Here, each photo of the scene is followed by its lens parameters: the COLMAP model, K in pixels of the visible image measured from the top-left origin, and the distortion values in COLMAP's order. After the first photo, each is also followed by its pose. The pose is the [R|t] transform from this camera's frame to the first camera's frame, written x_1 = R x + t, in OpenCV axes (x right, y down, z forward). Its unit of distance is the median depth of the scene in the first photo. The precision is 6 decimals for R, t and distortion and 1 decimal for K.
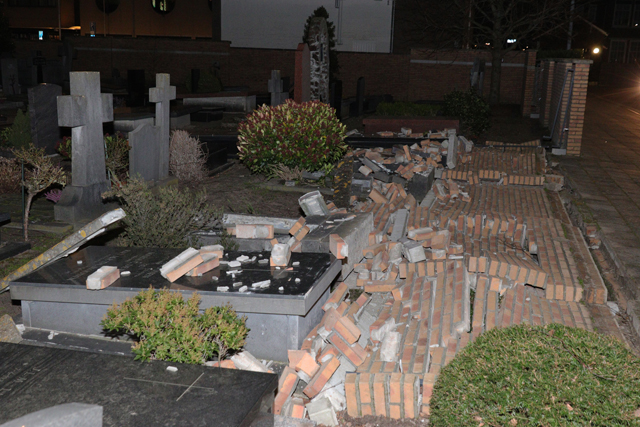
lens RADIAL K [[710.8, 0, 315.7], [0, 710.8, 210.0], [0, 0, 1]] dist [-0.013936, 0.000000]
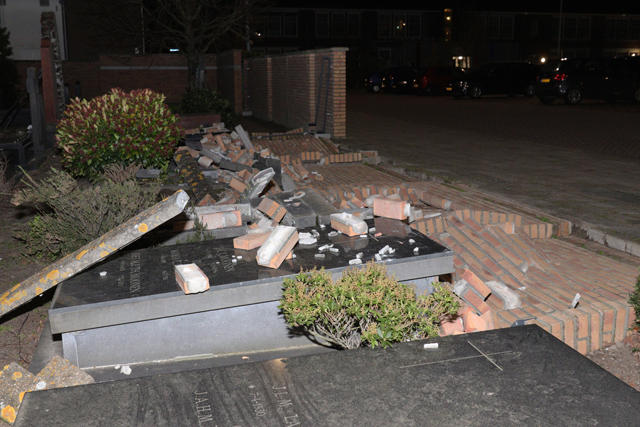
lens RADIAL K [[710.8, 0, 323.6], [0, 710.8, 201.0], [0, 0, 1]] dist [-0.013936, 0.000000]
pose [[0.875748, -0.122054, 0.467085, -0.242066], [0.136305, 0.990661, 0.003309, 0.013855], [-0.463127, 0.060769, 0.884206, 0.115543]]
